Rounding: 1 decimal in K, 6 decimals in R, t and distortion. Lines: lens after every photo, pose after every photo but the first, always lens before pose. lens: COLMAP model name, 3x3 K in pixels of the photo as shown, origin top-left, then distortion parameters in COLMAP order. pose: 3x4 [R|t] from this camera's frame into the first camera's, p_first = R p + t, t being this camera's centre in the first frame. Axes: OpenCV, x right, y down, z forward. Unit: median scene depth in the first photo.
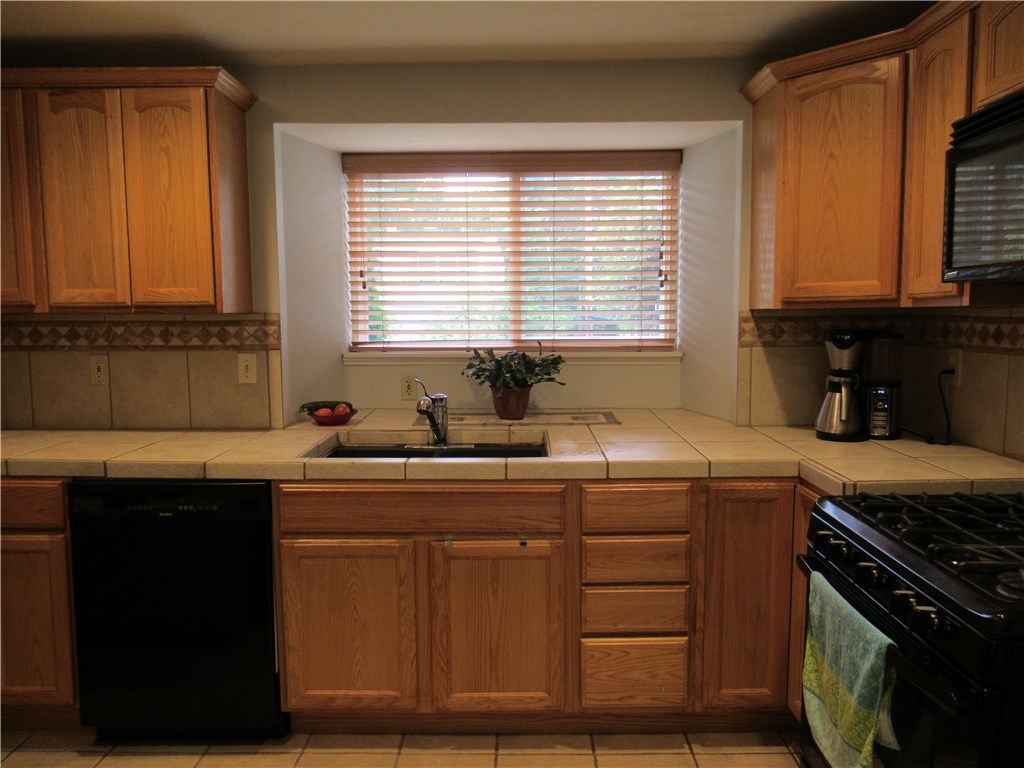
lens RADIAL K [[763.1, 0, 512.3], [0, 763.1, 386.6], [0, 0, 1]] dist [0.012240, 0.002342]
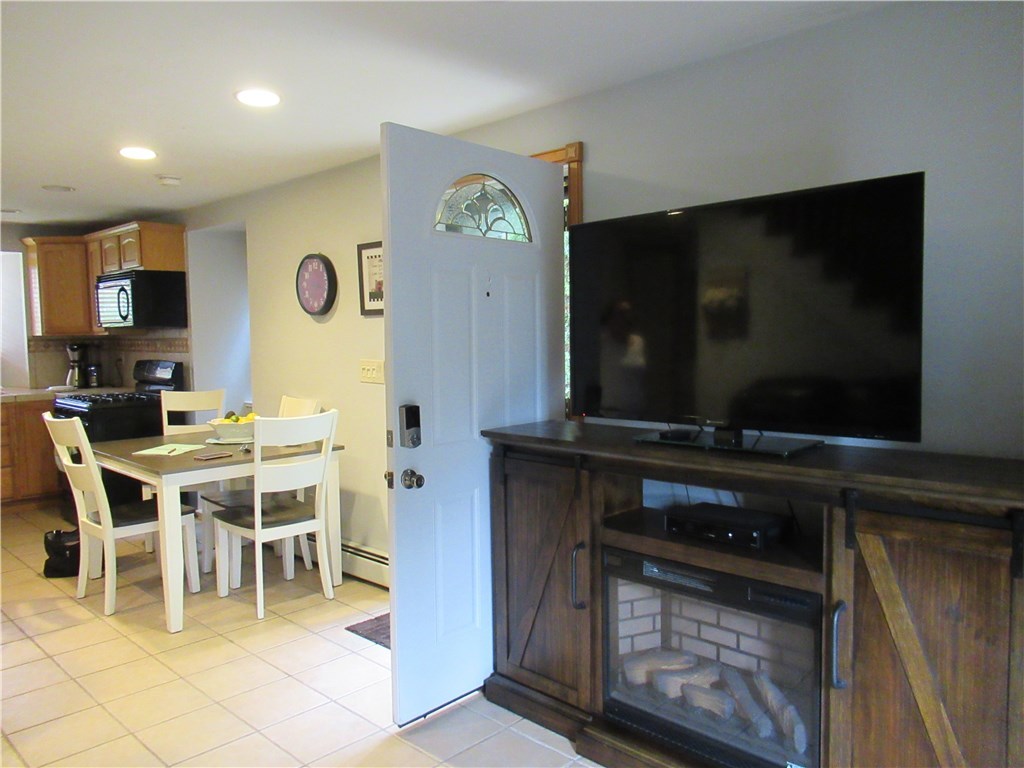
lens RADIAL K [[763.1, 0, 512.3], [0, 763.1, 388.6], [0, 0, 1]] dist [0.012240, 0.002342]
pose [[0.681016, -0.060688, 0.729749, -0.427397], [0.075159, 0.997090, 0.012781, 0.145445], [-0.728401, 0.046143, 0.683596, -1.743496]]
